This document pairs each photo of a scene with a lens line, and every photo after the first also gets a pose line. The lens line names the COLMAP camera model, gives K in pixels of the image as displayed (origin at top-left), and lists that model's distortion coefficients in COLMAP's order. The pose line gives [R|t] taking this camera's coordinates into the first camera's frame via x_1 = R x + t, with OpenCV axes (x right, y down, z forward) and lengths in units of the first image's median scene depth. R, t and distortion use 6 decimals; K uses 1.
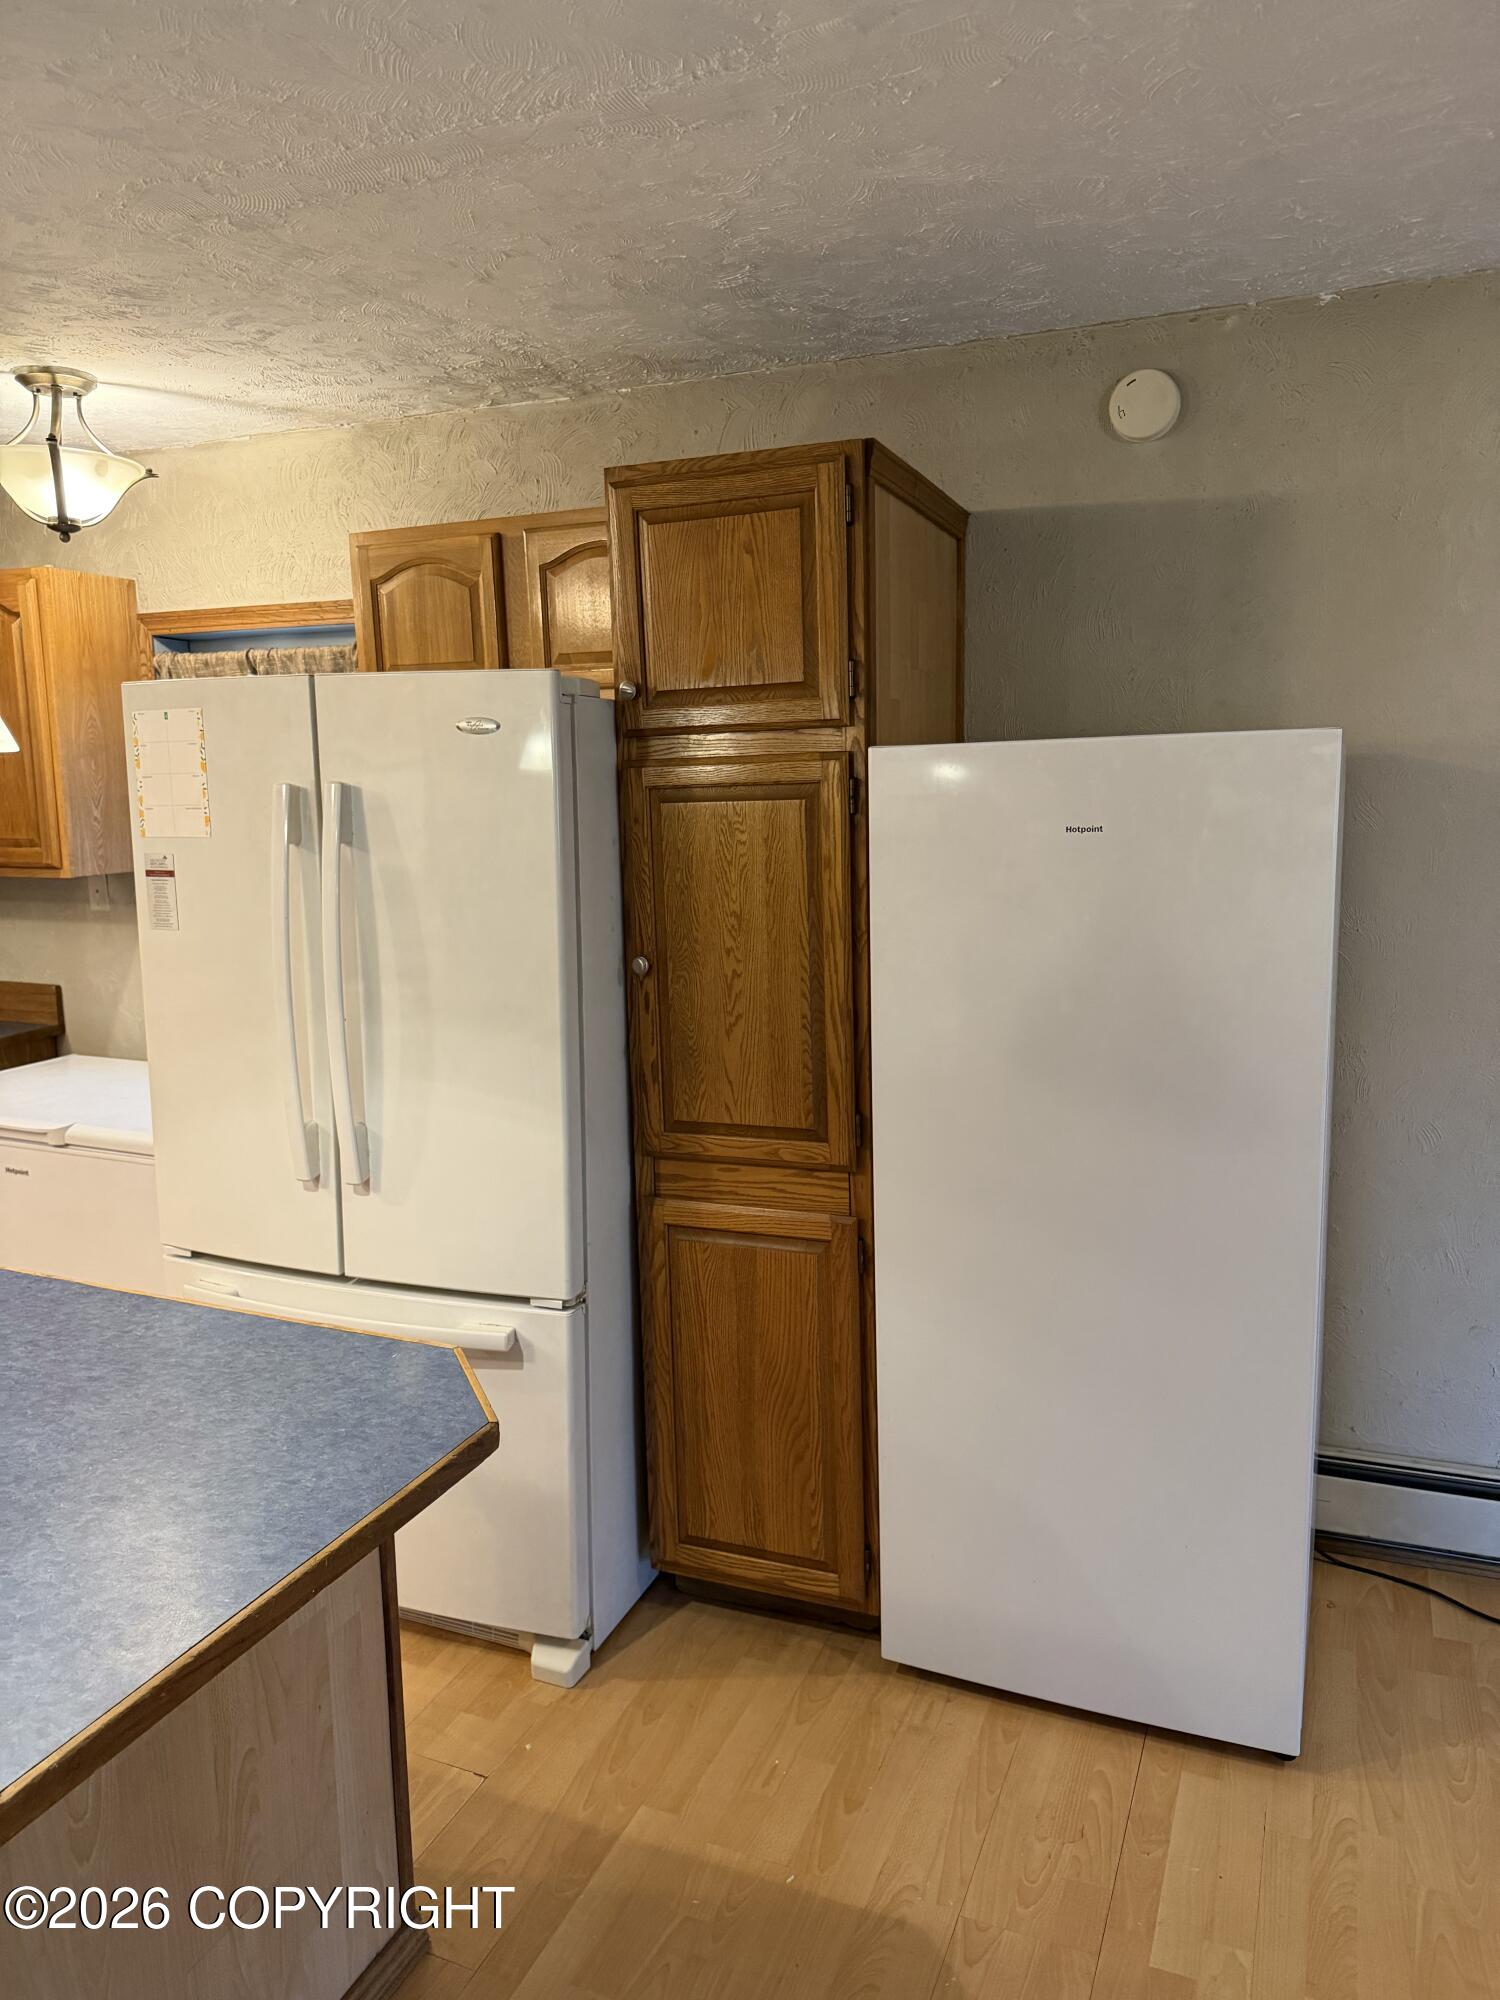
lens RADIAL K [[1418.4, 0, 750.7], [0, 1418.4, 991.4], [0, 0, 1]] dist [0.052597, -0.049082]
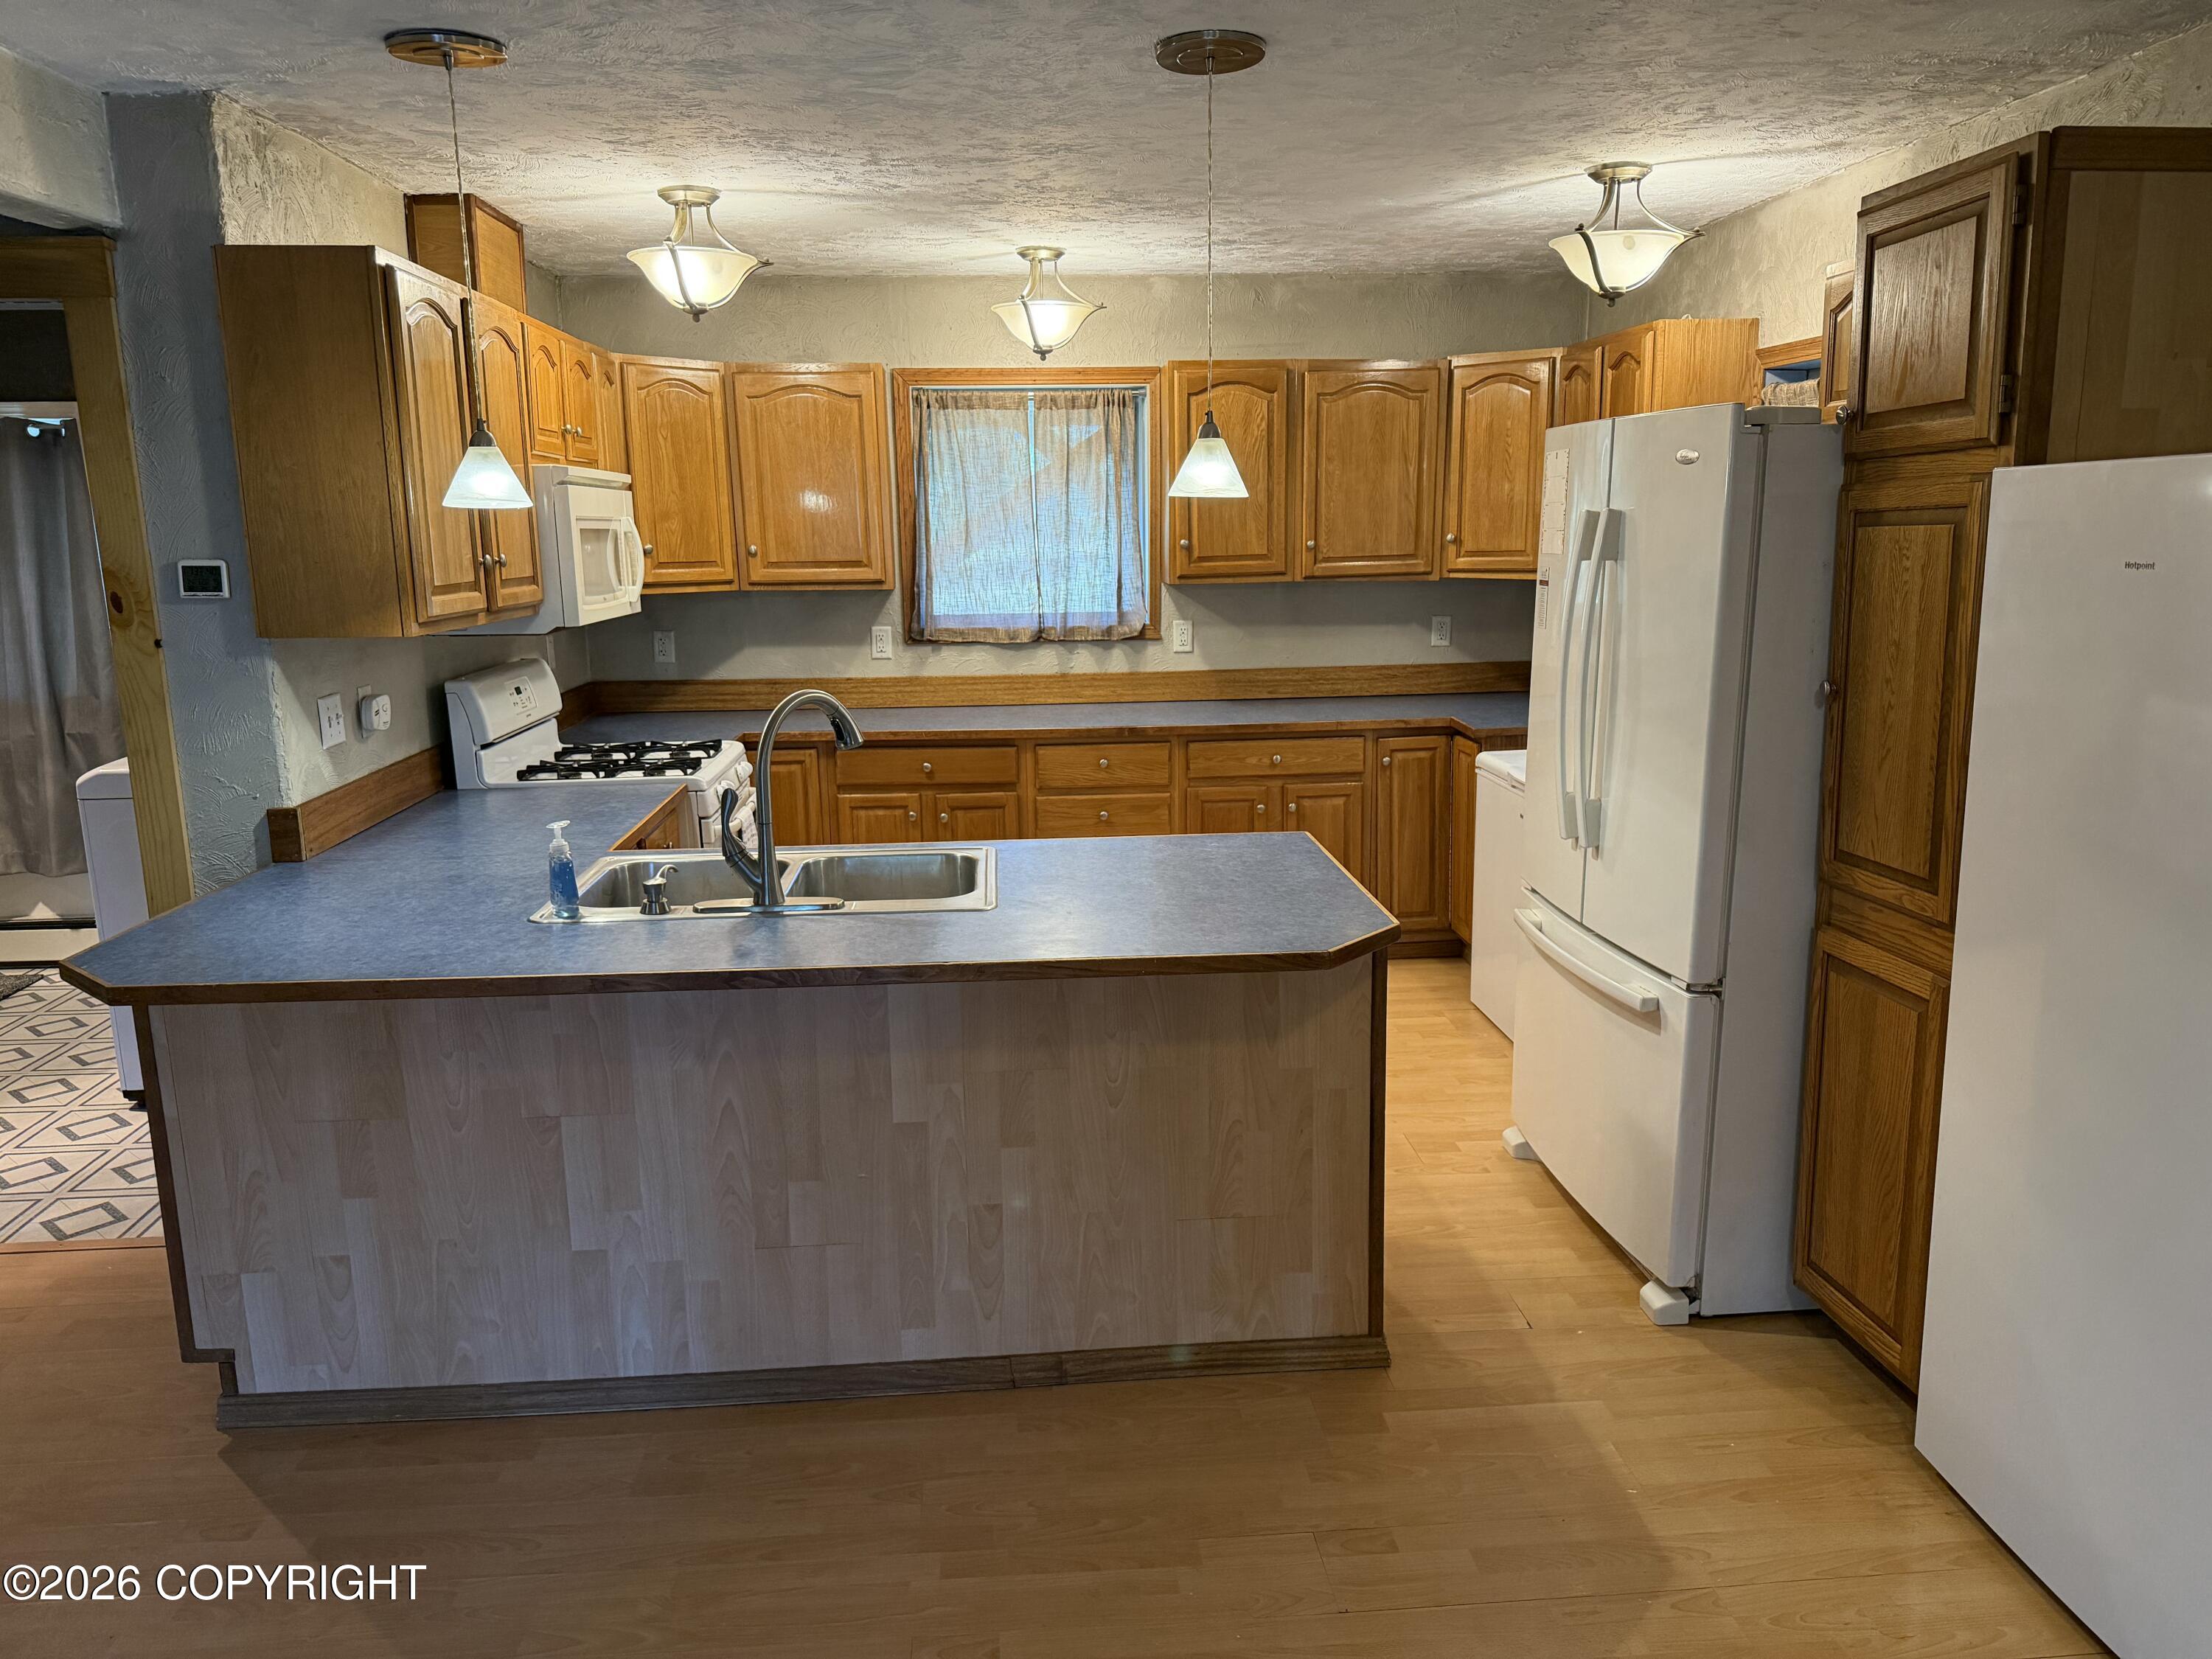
lens RADIAL K [[1568.7, 0, 1126.6], [0, 1568.7, 845.9], [0, 0, 1]] dist [0.052597, -0.049082]
pose [[0.456216, 0.191024, -0.869124, 0.704750], [-0.131369, 0.980444, 0.146533, -0.008882], [0.880119, 0.047325, 0.472389, 0.032374]]
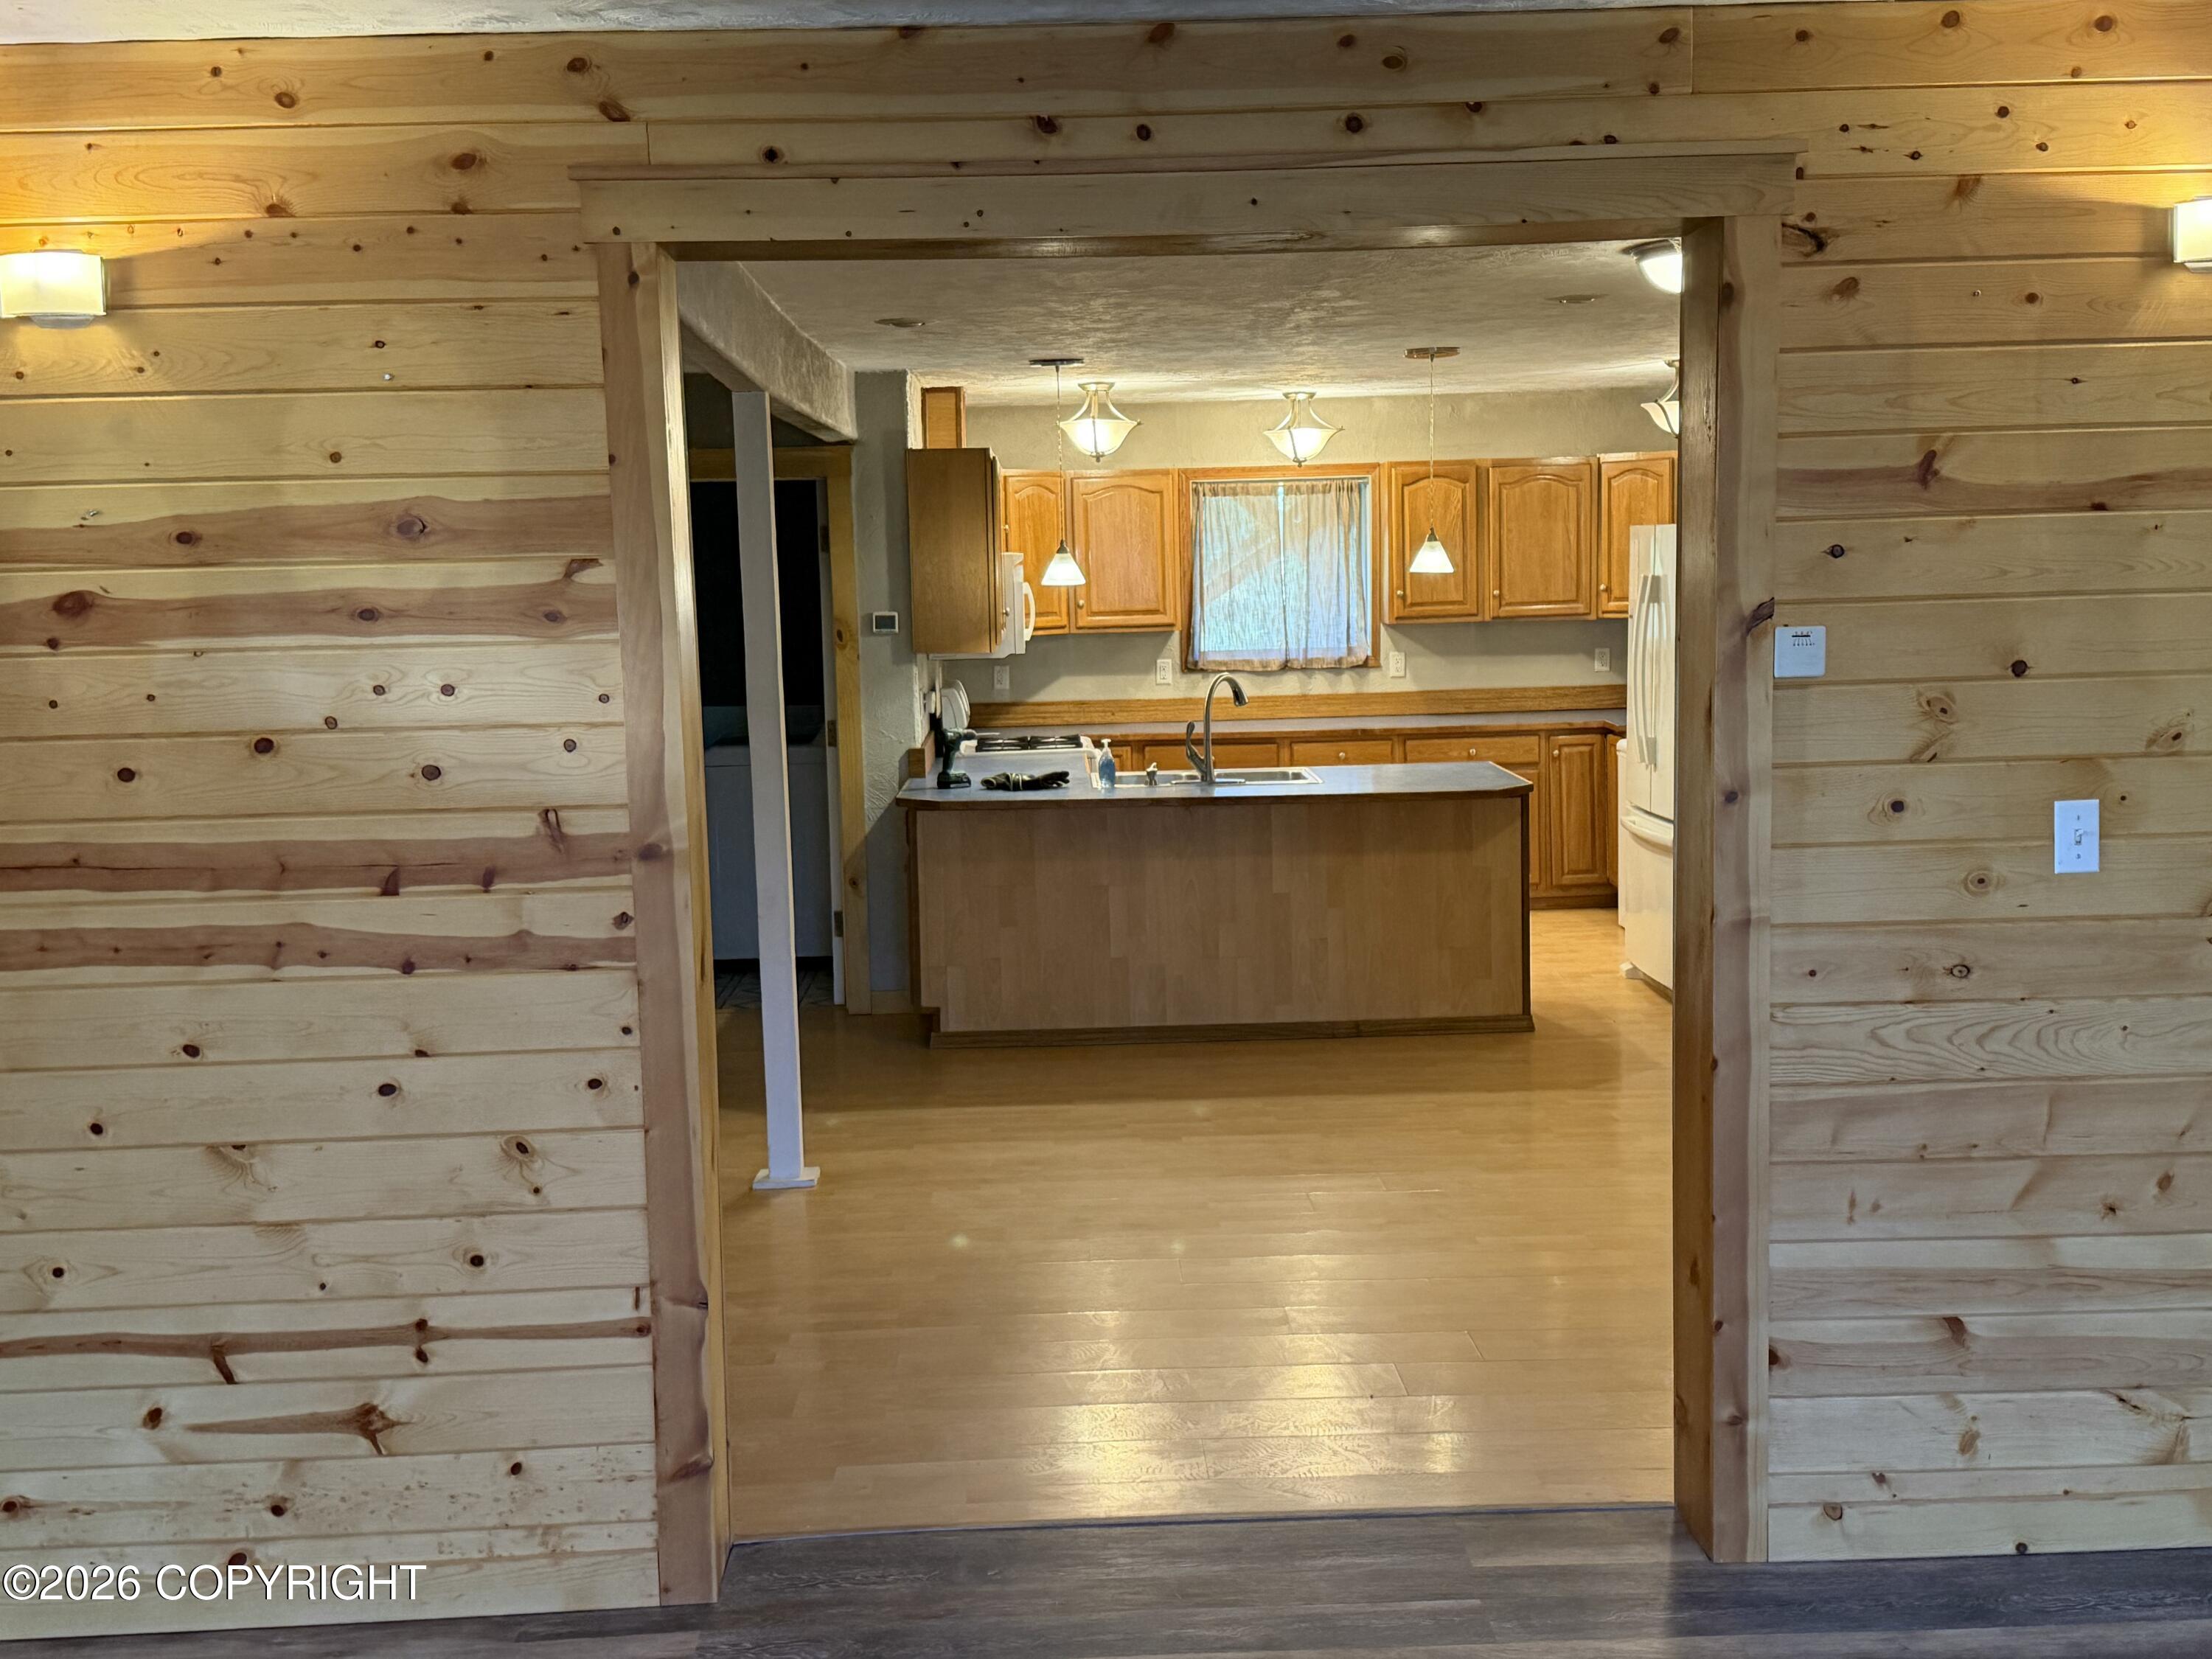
lens RADIAL K [[2371.3, 0, 1100.4], [0, 2371.3, 826.6], [0, 0, 1]] dist [0.069021, 0.000000]
pose [[0.400509, 0.110451, -0.909611, 2.354154], [-0.122971, 0.990207, 0.066092, 0.080226], [0.908004, 0.085385, 0.410169, -1.008230]]
